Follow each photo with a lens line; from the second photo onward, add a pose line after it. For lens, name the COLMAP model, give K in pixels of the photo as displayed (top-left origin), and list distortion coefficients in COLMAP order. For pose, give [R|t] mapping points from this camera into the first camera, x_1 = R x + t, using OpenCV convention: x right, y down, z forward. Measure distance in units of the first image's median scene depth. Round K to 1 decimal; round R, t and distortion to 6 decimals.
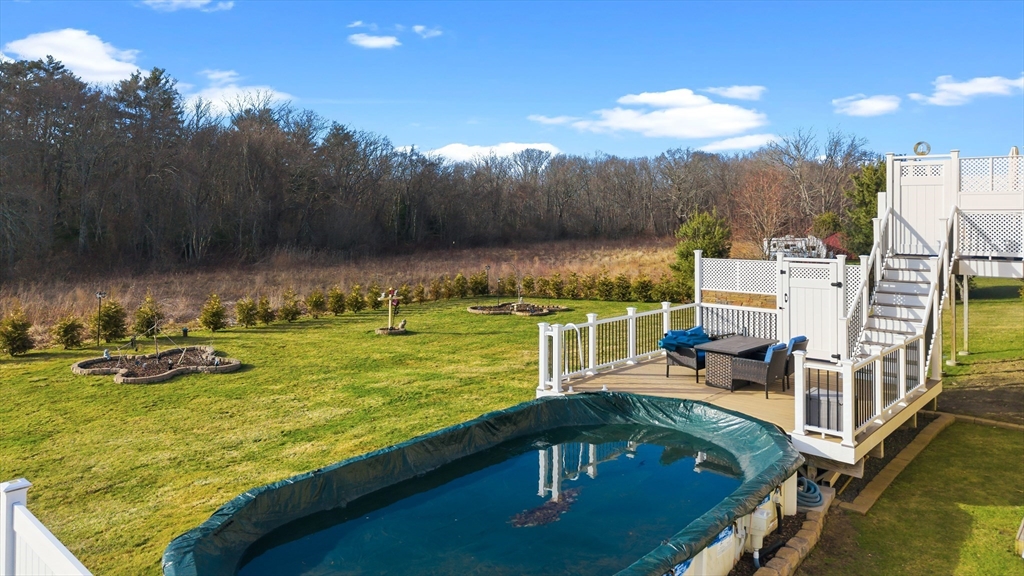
lens RADIAL K [[711.3, 0, 516.9], [0, 711.3, 267.1], [0, 0, 1]] dist [0.057933, -0.001050]
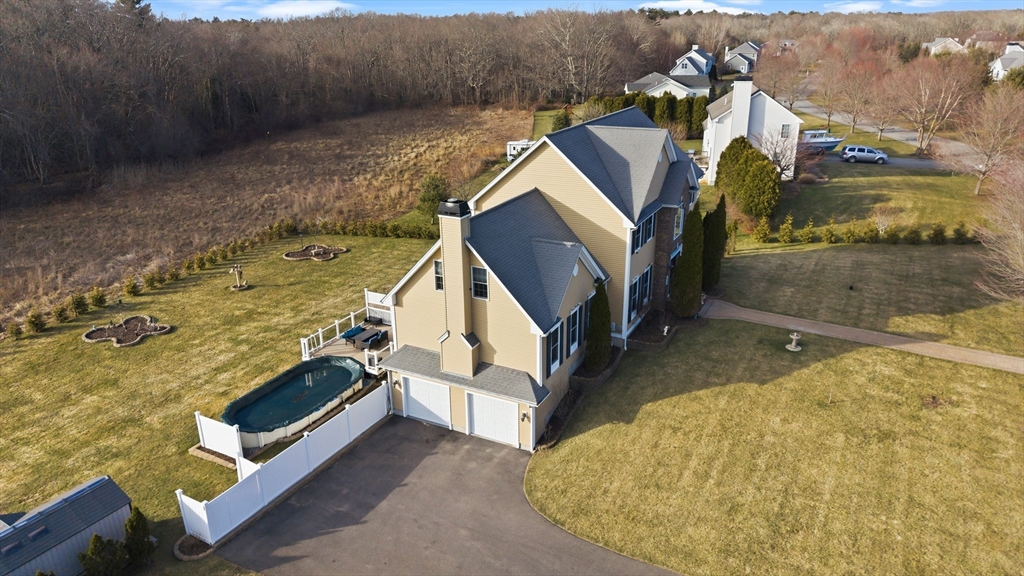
lens RADIAL K [[718.6, 0, 512.0], [0, 718.6, 288.0], [0, 0, 1]] dist [0.055209, -0.000133]
pose [[0.975176, -0.086281, 0.203930, 0.195800], [0.025923, 0.959115, 0.281828, -0.646227], [-0.219909, -0.269545, 0.937542, -1.394910]]
